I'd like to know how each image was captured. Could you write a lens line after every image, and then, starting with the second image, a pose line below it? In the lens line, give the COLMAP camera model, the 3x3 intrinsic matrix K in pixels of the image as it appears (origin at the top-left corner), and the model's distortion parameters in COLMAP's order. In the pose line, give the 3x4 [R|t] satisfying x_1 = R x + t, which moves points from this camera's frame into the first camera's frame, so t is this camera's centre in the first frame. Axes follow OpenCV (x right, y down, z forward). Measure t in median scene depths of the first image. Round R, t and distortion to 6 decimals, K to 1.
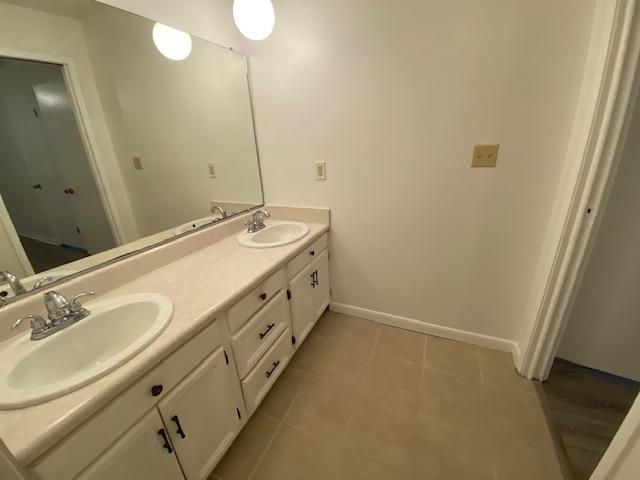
lens RADIAL K [[258.7, 0, 320.0], [0, 258.7, 240.0], [0, 0, 1]] dist [0.024626, -0.022690]
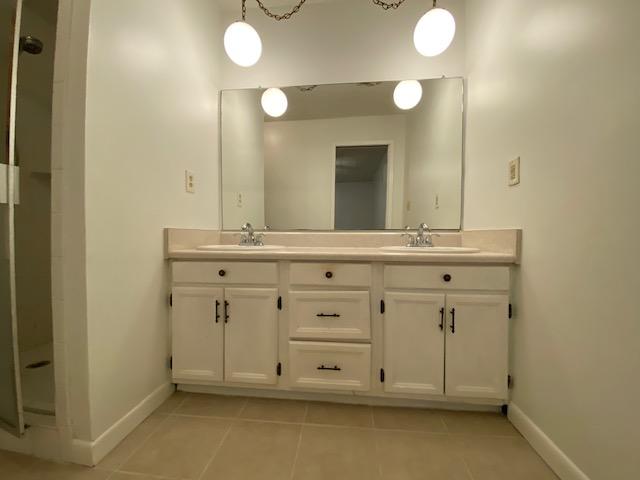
lens RADIAL K [[258.7, 0, 320.0], [0, 258.7, 240.0], [0, 0, 1]] dist [0.024626, -0.022690]
pose [[0.319220, 0.069569, -0.945124, 0.488298], [-0.351914, 0.934693, -0.050059, 0.105437], [0.879918, 0.348583, 0.322855, 0.410121]]
